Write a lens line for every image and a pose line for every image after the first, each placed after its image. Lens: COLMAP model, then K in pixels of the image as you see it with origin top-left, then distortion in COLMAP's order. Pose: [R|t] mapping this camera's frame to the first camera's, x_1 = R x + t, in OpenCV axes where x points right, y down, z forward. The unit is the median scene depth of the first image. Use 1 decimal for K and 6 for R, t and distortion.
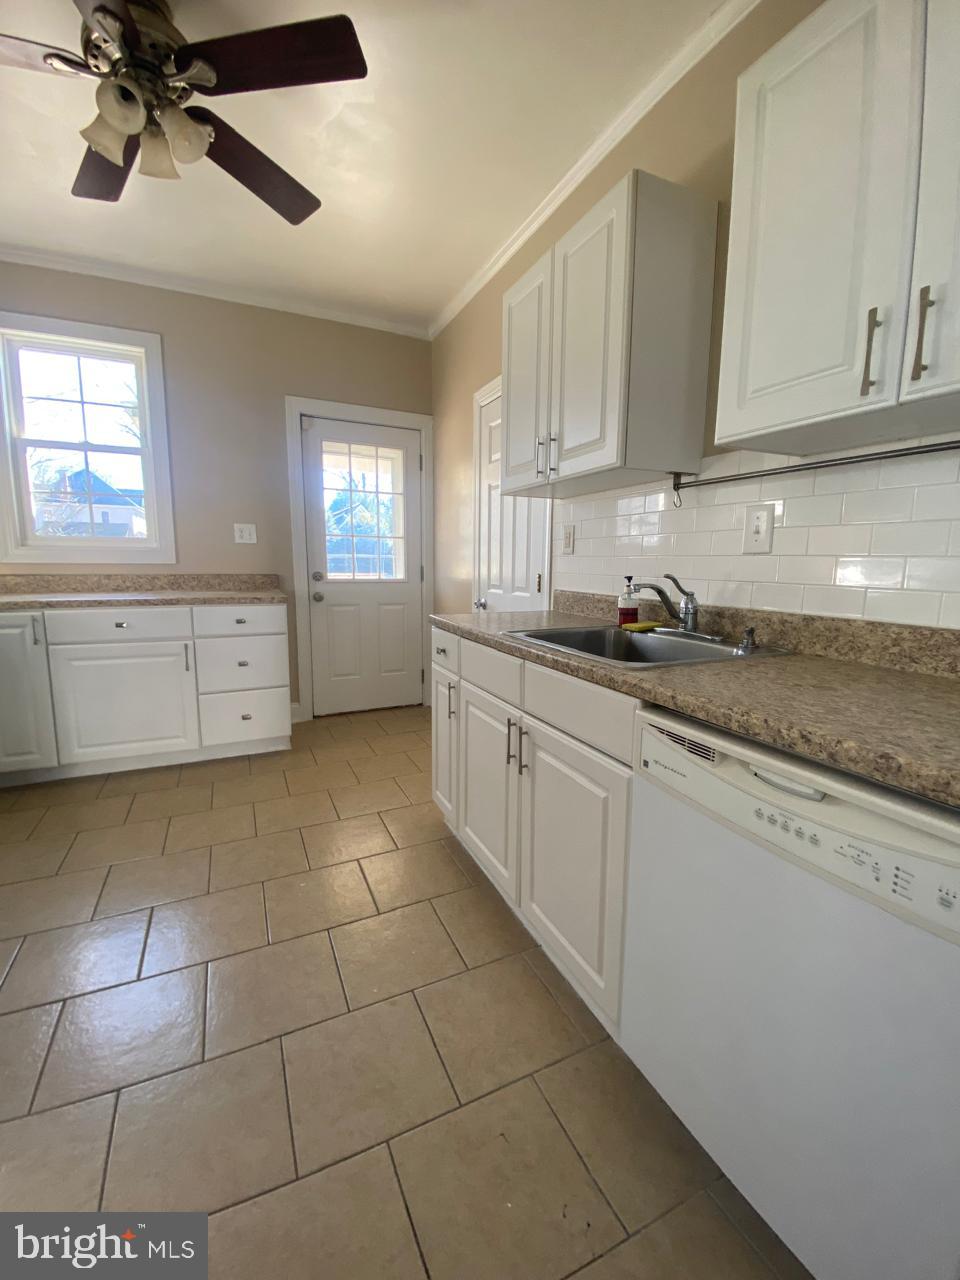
lens RADIAL K [[520.7, 0, 477.8], [0, 520.7, 648.1], [0, 0, 1]] dist [-0.000055, -0.012559]
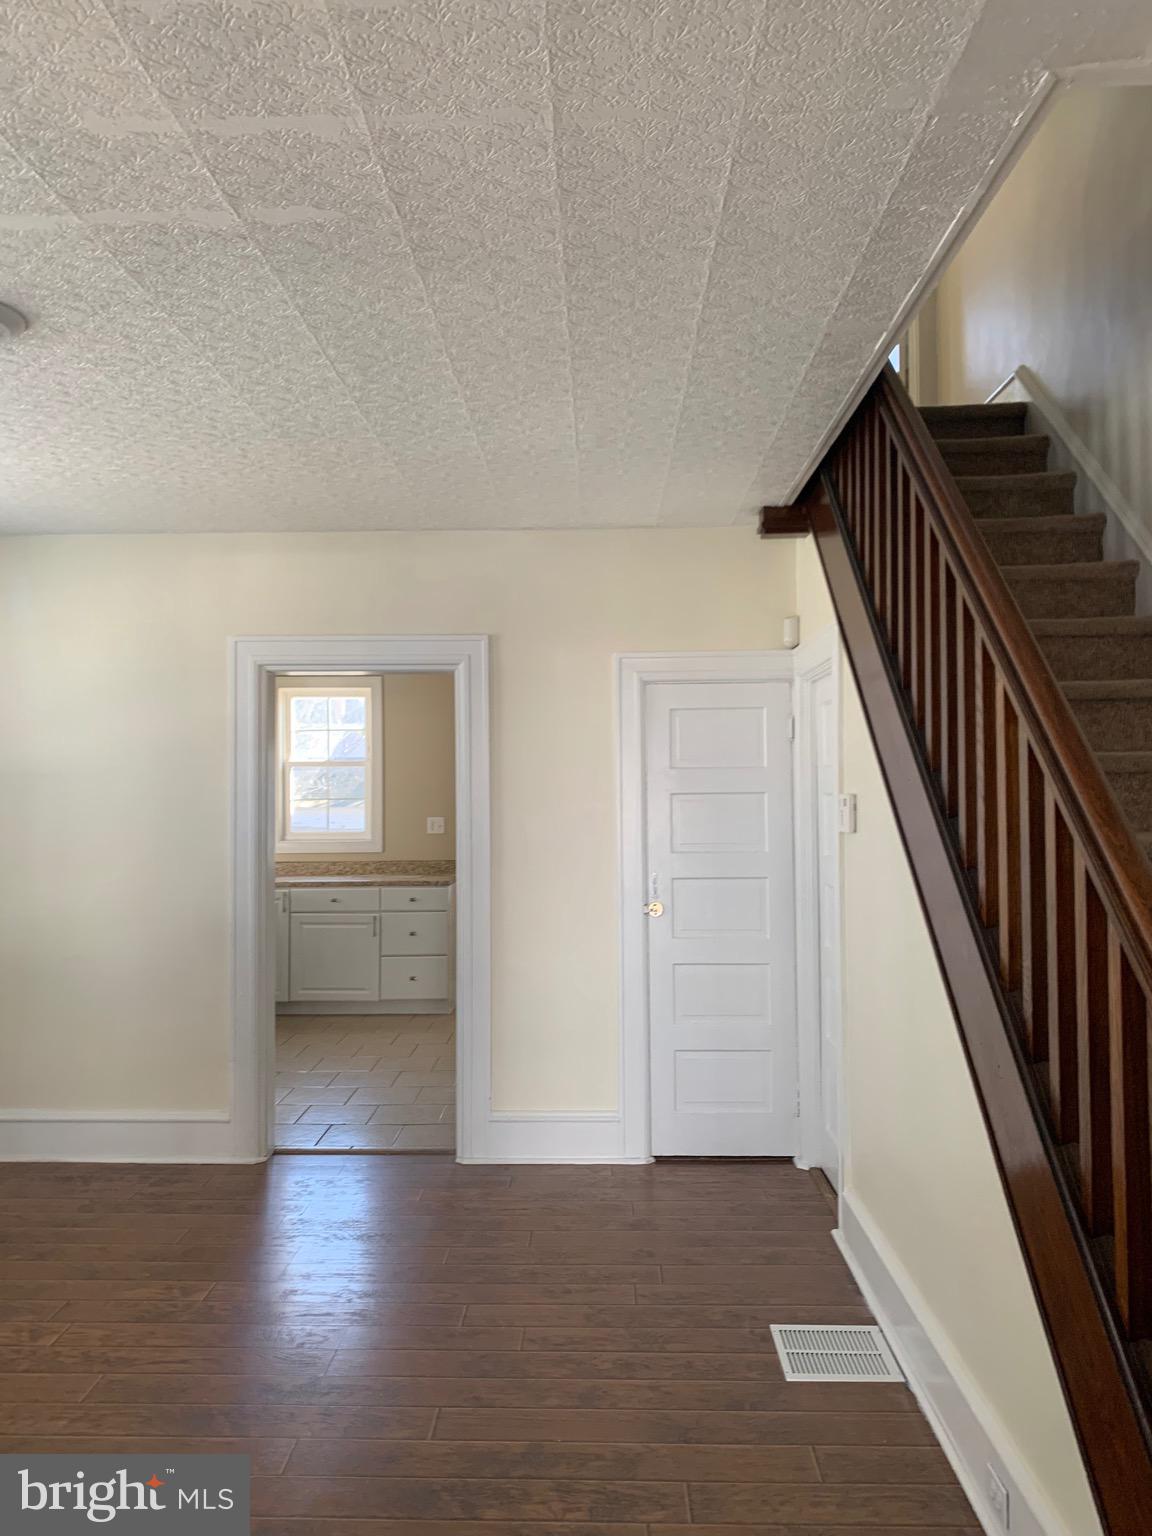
lens RADIAL K [[1201.1, 0, 541.1], [0, 1201.1, 757.6], [0, 0, 1]] dist [0.067533, -0.005331]
pose [[0.878701, -0.037142, -0.475925, 1.174701], [-0.057916, 0.981310, -0.183514, 0.123226], [0.473846, 0.188818, 0.860127, -1.379689]]
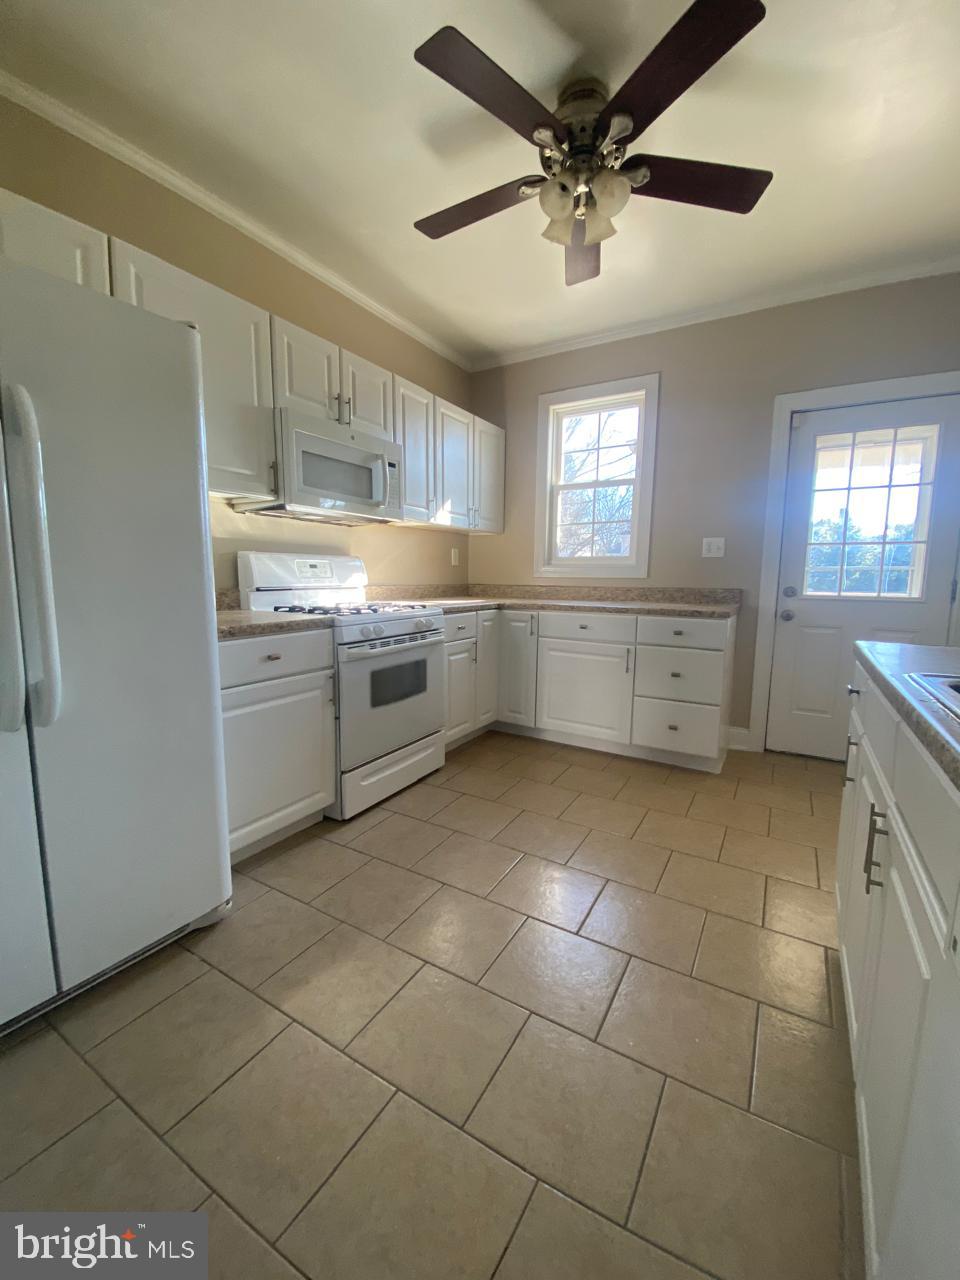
lens RADIAL K [[510.2, 0, 473.2], [0, 510.2, 644.1], [0, 0, 1]] dist [0.001273, -0.000601]
pose [[0.540559, 0.106450, -0.834544, 0.157506], [-0.141506, 0.989335, 0.034537, -0.007580], [0.829320, 0.099423, 0.549857, 0.112437]]
